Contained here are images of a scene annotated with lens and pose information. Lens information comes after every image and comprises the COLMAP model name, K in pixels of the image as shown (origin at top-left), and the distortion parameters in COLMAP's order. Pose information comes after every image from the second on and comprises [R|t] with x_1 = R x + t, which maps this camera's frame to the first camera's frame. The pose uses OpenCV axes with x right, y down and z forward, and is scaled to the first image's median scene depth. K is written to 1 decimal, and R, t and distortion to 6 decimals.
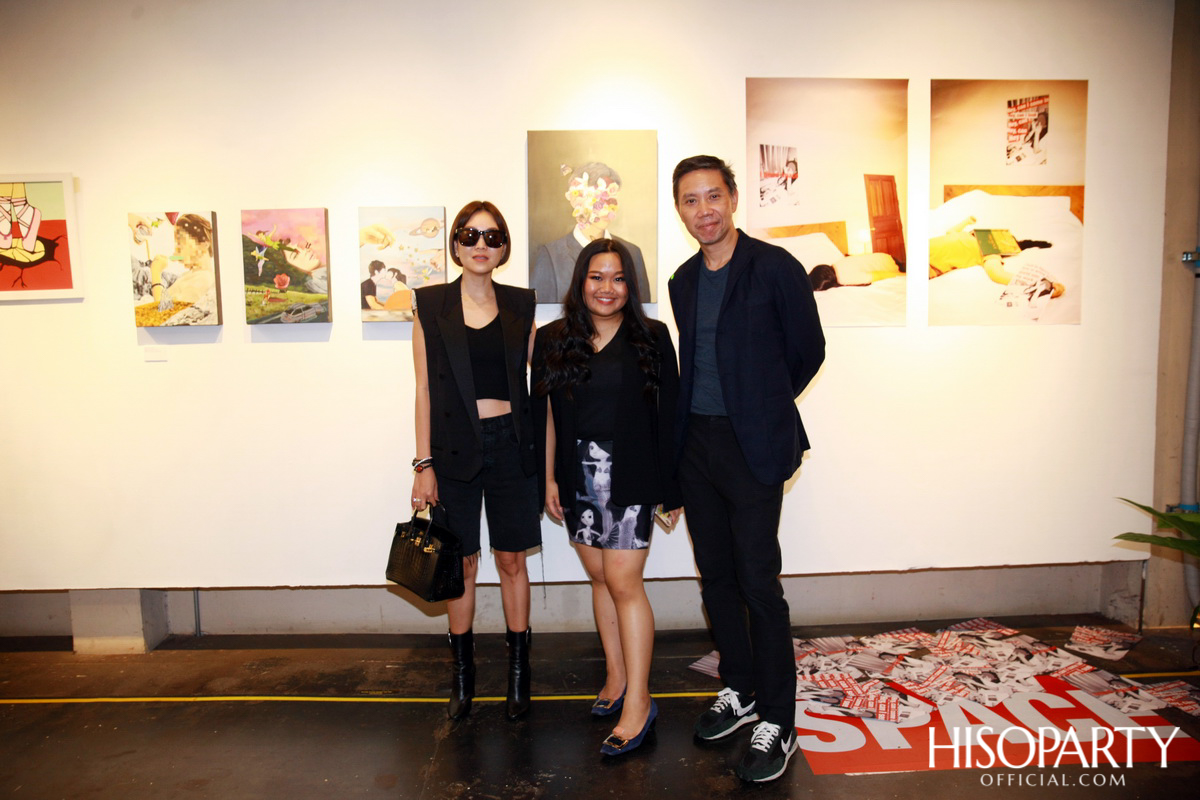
lens RADIAL K [[839.6, 0, 610.4], [0, 839.6, 400.3], [0, 0, 1]] dist [-0.111481, 0.088282]
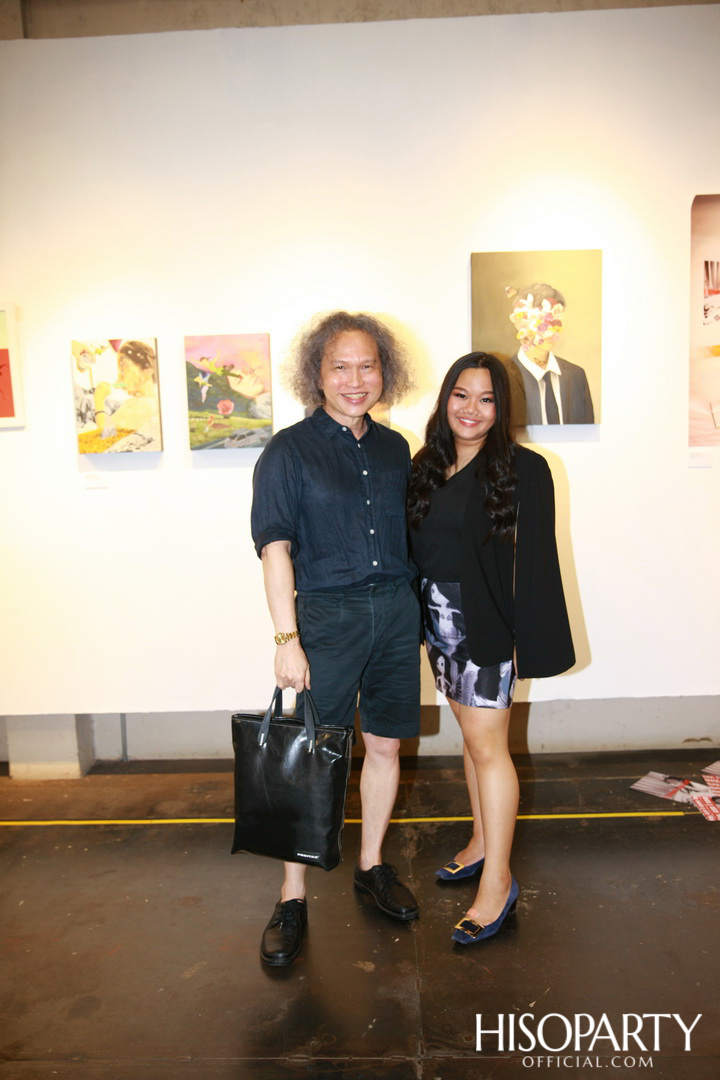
lens RADIAL K [[877.6, 0, 346.2], [0, 877.6, 526.0], [0, 0, 1]] dist [-0.048143, 0.032847]
pose [[0.998520, -0.011045, -0.053255, -0.196118], [0.011833, 0.999825, 0.014490, -0.013012], [0.053086, -0.015098, 0.998476, -0.061101]]
